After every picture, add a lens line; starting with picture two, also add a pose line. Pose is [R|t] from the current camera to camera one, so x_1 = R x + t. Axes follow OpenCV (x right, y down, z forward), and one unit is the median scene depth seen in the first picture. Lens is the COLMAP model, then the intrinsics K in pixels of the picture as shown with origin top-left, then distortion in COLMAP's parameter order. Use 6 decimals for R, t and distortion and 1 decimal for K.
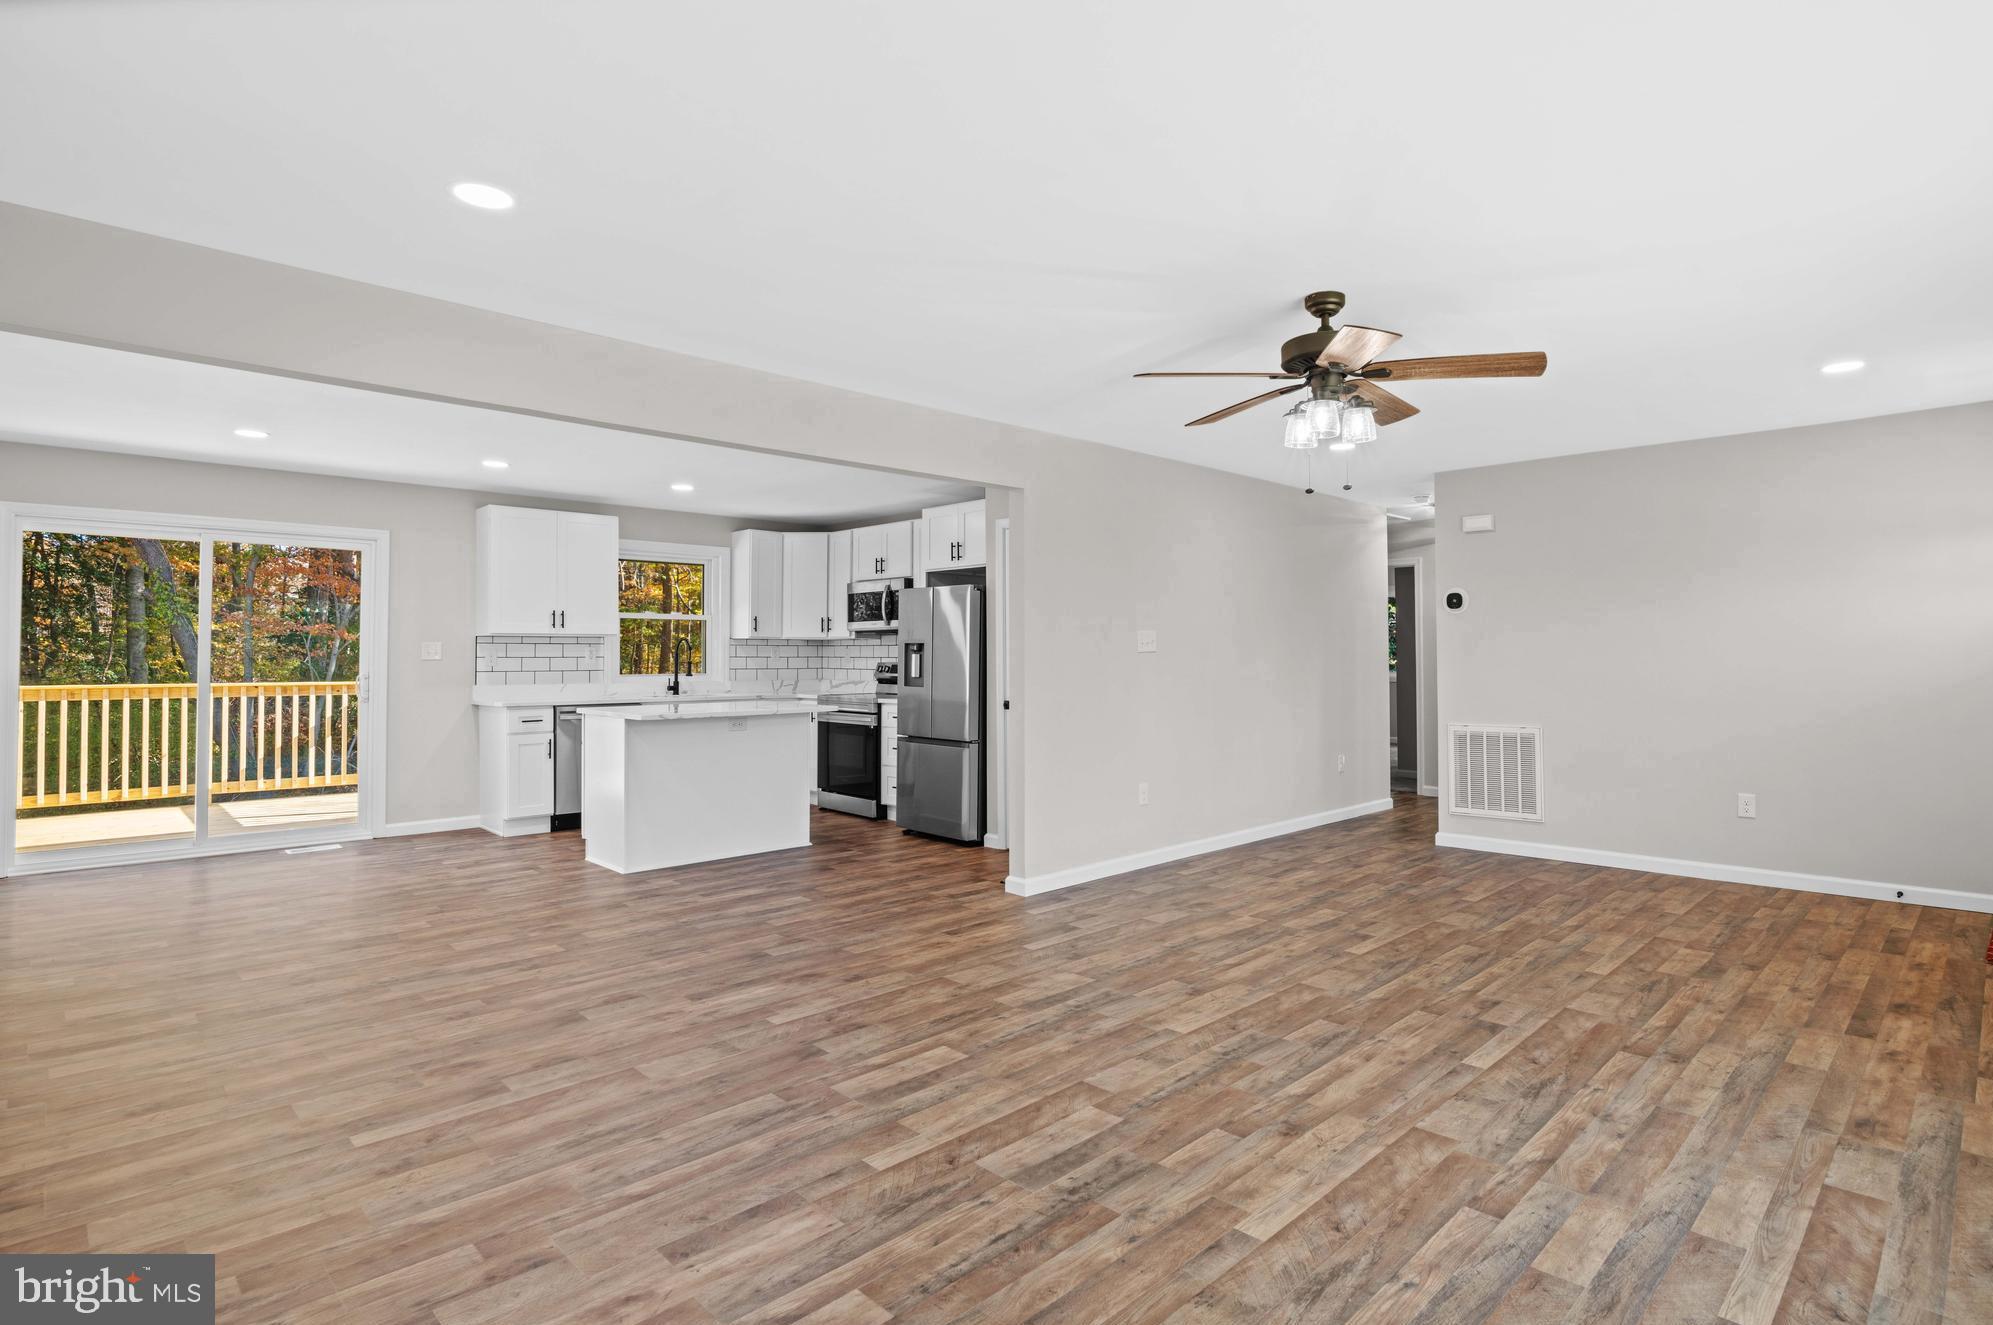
lens RADIAL K [[1012.5, 0, 1014.9], [0, 1012.5, 637.7], [0, 0, 1]] dist [0.002750, -0.010961]
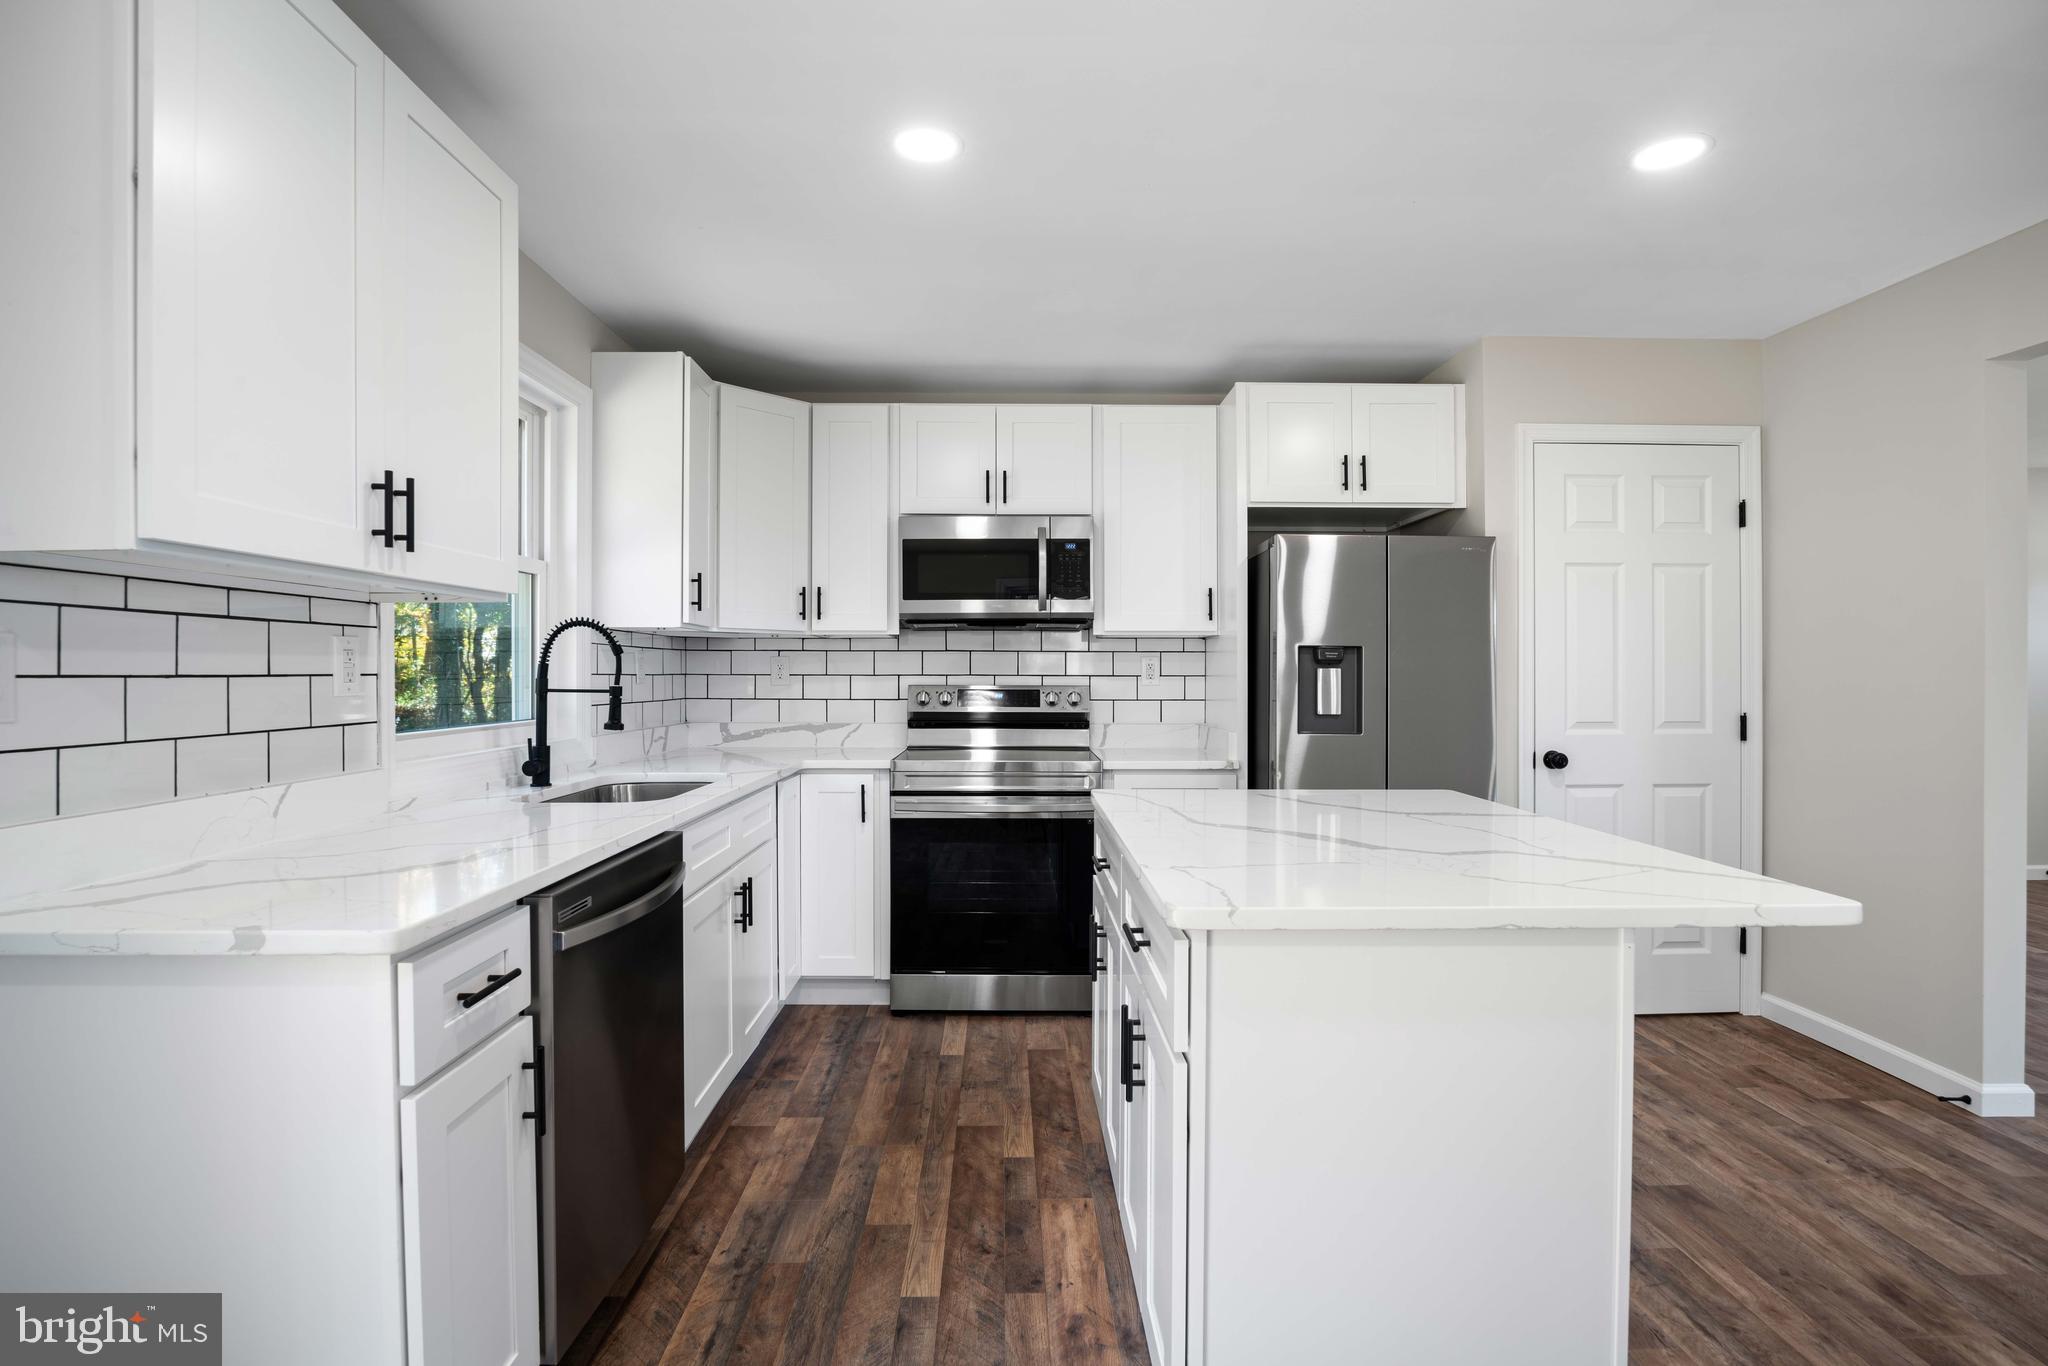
lens RADIAL K [[954.5, 0, 1017.8], [0, 954.5, 673.1], [0, 0, 1]] dist [-0.038784, 0.008747]
pose [[0.685859, 0.000135, 0.727734, -0.461945], [-0.013602, 0.999828, 0.012634, 0.012649], [-0.727607, -0.018564, 0.685743, 0.677958]]
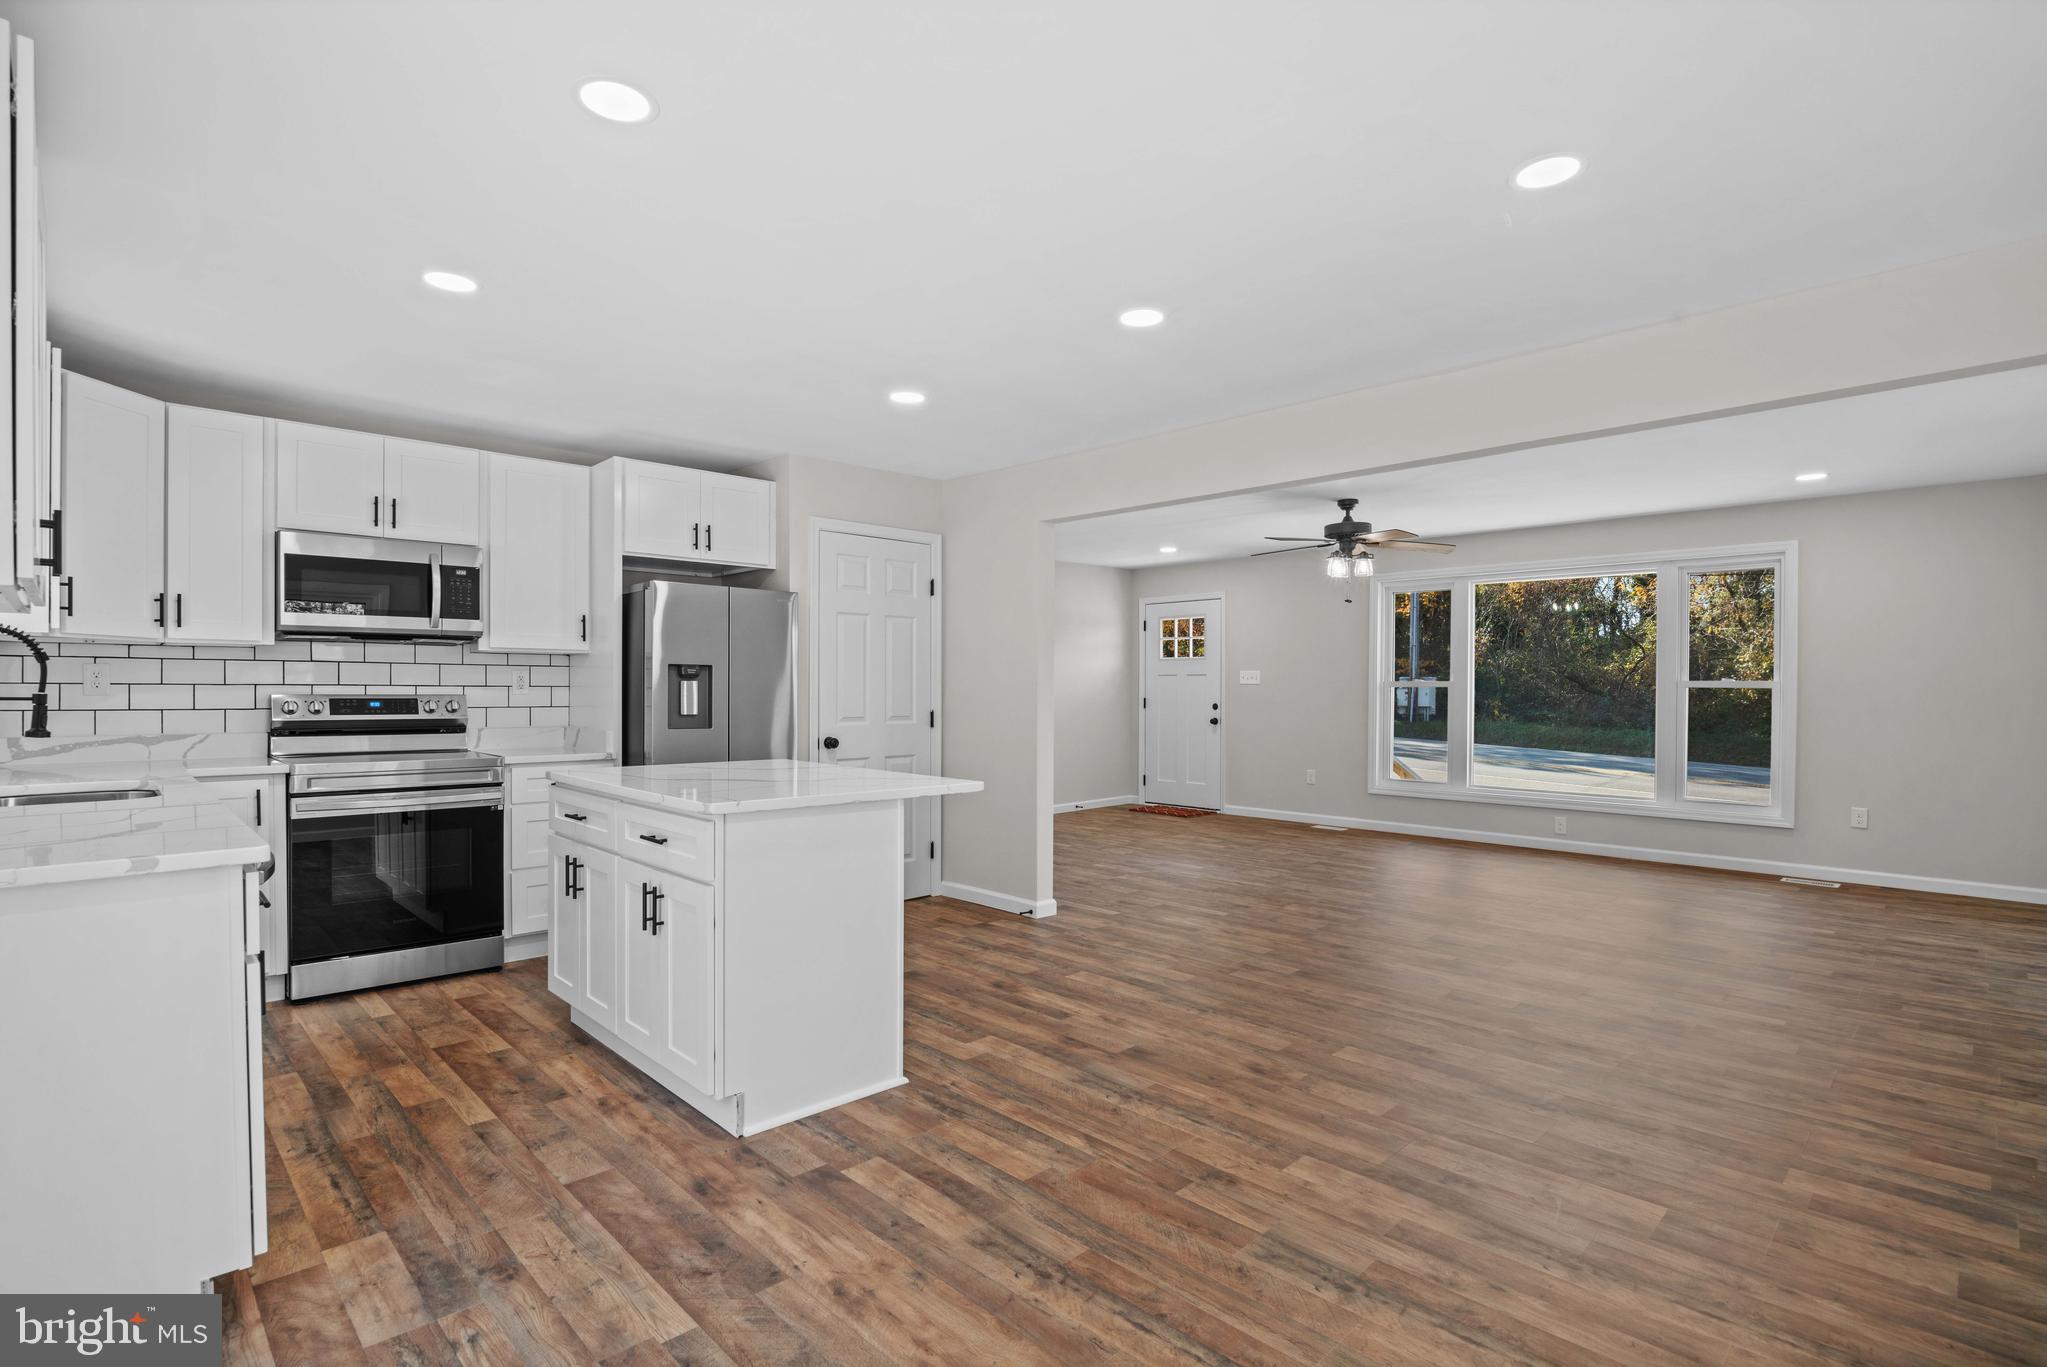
lens RADIAL K [[980.7, 0, 1011.0], [0, 980.7, 693.9], [0, 0, 1]] dist [-0.026238, 0.000848]
pose [[0.003207, -0.005922, 0.999977, -0.644002], [-0.022600, 0.999727, 0.005993, 0.013768], [-0.999739, -0.022619, 0.003072, 0.669269]]
